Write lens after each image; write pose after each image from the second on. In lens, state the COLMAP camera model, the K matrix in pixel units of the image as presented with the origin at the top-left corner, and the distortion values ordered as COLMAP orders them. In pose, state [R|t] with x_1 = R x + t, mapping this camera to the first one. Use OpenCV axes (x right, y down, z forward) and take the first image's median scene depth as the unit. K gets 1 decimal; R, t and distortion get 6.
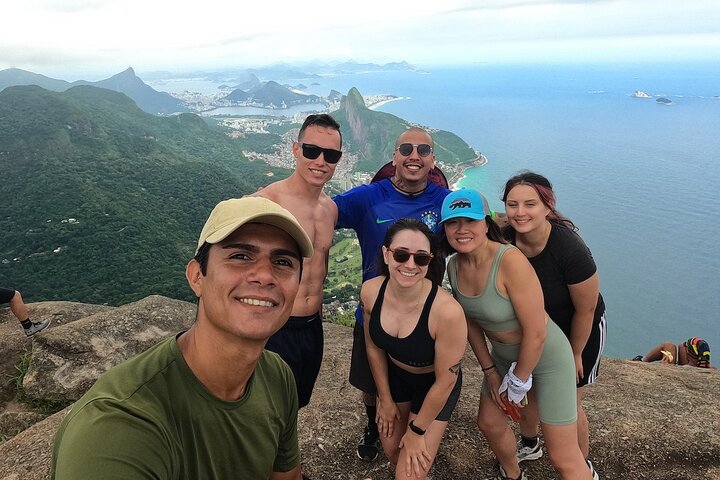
lens RADIAL K [[484.6, 0, 357.6], [0, 484.6, 237.3], [0, 0, 1]] dist [0.004426, -0.003912]
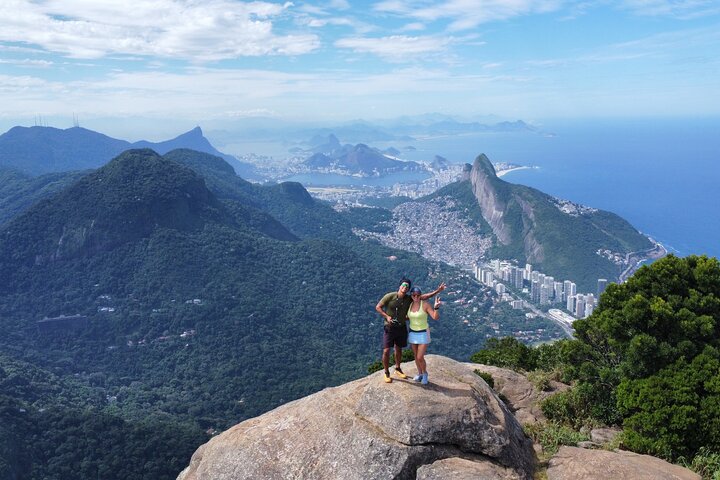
lens RADIAL K [[647.8, 0, 347.0], [0, 647.8, 237.7], [0, 0, 1]] dist [-0.004871, 0.014804]
pose [[0.987908, 0.033702, -0.151332, -0.085652], [-0.058361, 0.985131, -0.161590, 0.013430], [0.143636, 0.168468, 0.975186, -0.056992]]
